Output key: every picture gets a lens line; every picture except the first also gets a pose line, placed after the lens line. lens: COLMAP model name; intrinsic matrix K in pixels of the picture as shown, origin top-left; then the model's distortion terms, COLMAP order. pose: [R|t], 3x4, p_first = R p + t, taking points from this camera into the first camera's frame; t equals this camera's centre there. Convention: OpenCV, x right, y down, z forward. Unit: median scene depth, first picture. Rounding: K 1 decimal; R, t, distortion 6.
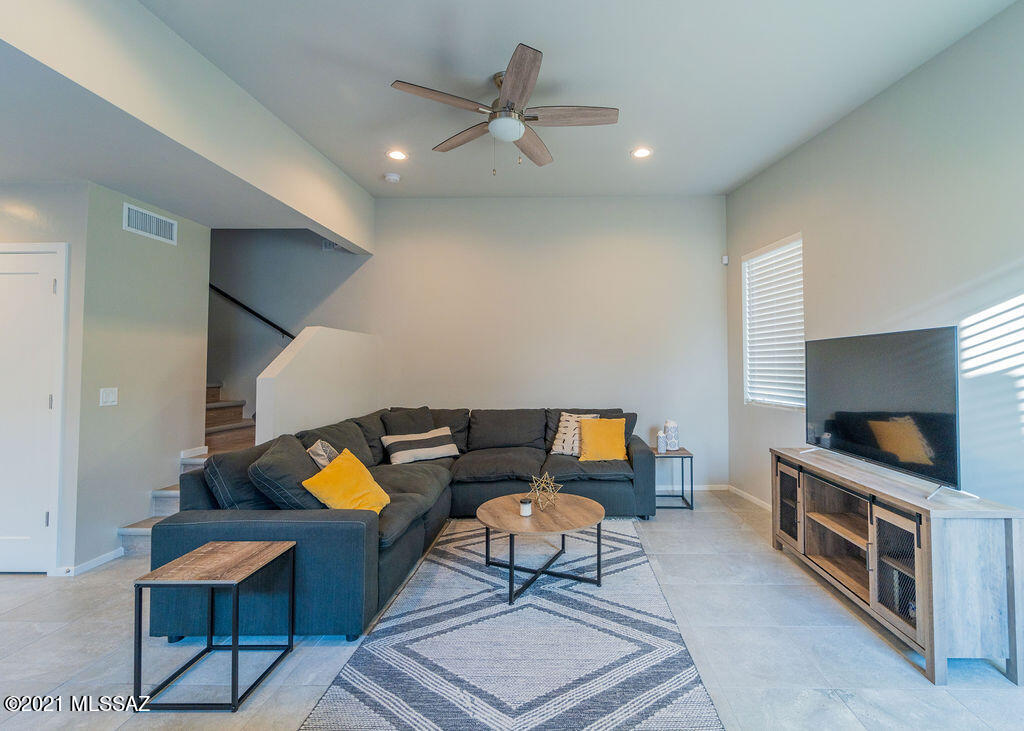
lens RADIAL K [[449.2, 0, 544.9], [0, 449.2, 363.9], [0, 0, 1]] dist [0.001560, 0.000551]
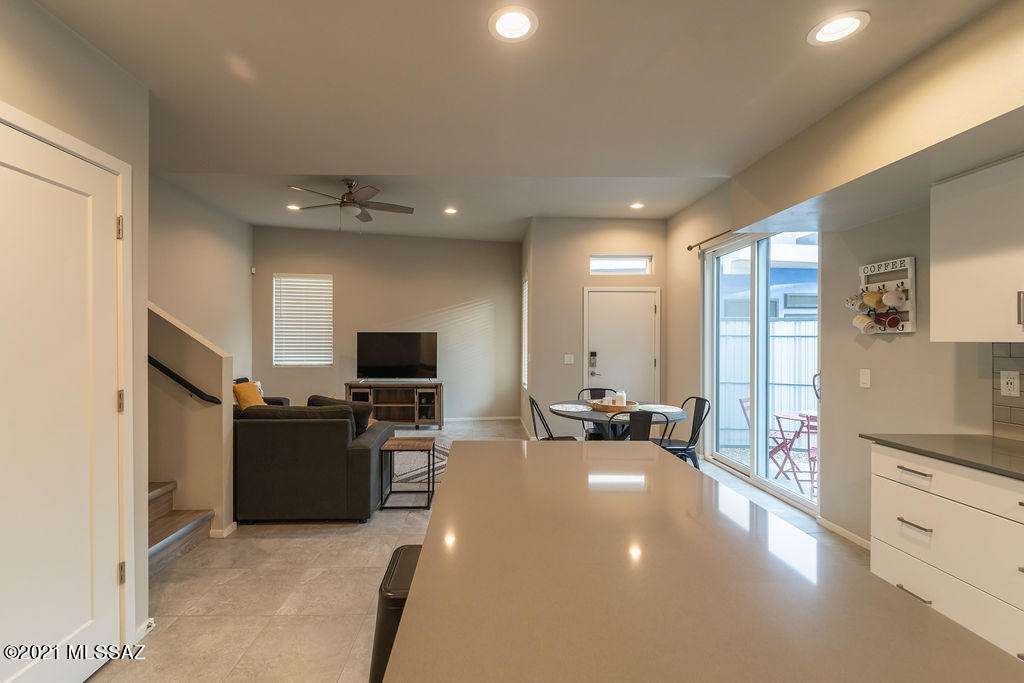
lens RADIAL K [[429.6, 0, 497.6], [0, 429.6, 343.5], [0, 0, 1]] dist [-0.001492, -0.000257]
pose [[-0.057566, 0.001445, 0.998341, -1.746924], [-0.014869, 0.999887, -0.002305, -0.003281], [-0.998231, -0.014977, -0.057538, 0.474715]]
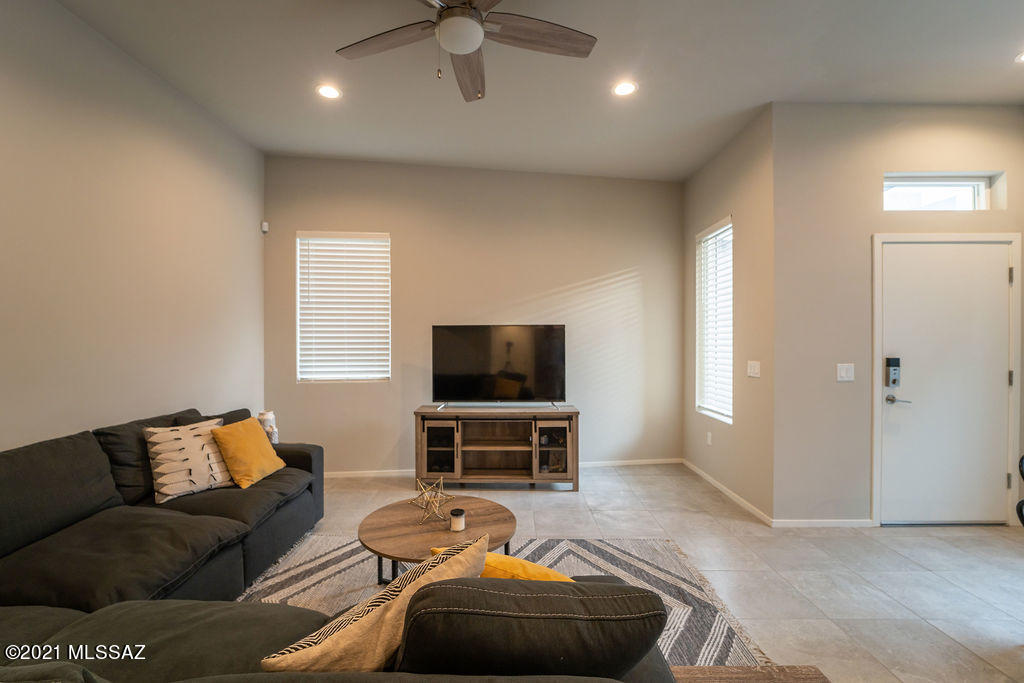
lens RADIAL K [[429.6, 0, 504.1], [0, 429.6, 343.0], [0, 0, 1]] dist [-0.001492, -0.000257]
pose [[-0.006553, 0.002641, 0.999975, -0.779175], [-0.008866, 0.999957, -0.002699, 0.000429], [-0.999939, -0.008883, -0.006529, 0.878769]]
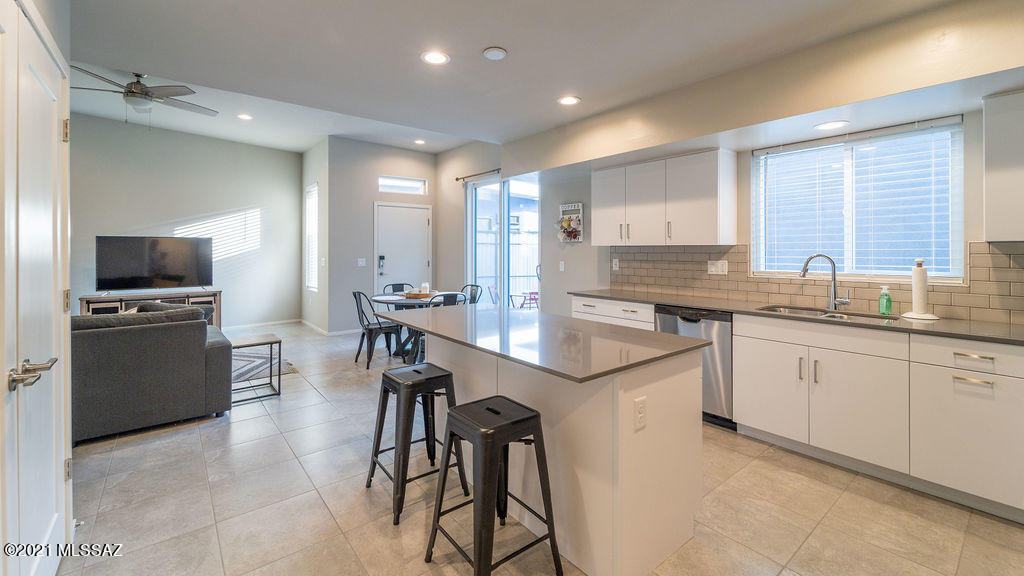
lens RADIAL K [[412.6, 0, 503.9], [0, 412.6, 249.3], [0, 0, 1]] dist [-0.002823, -0.000076]
pose [[-0.646073, 0.005466, 0.763256, -1.986628], [-0.006872, 0.999892, -0.012977, 0.014314], [-0.763245, -0.013629, -0.645966, 0.898461]]
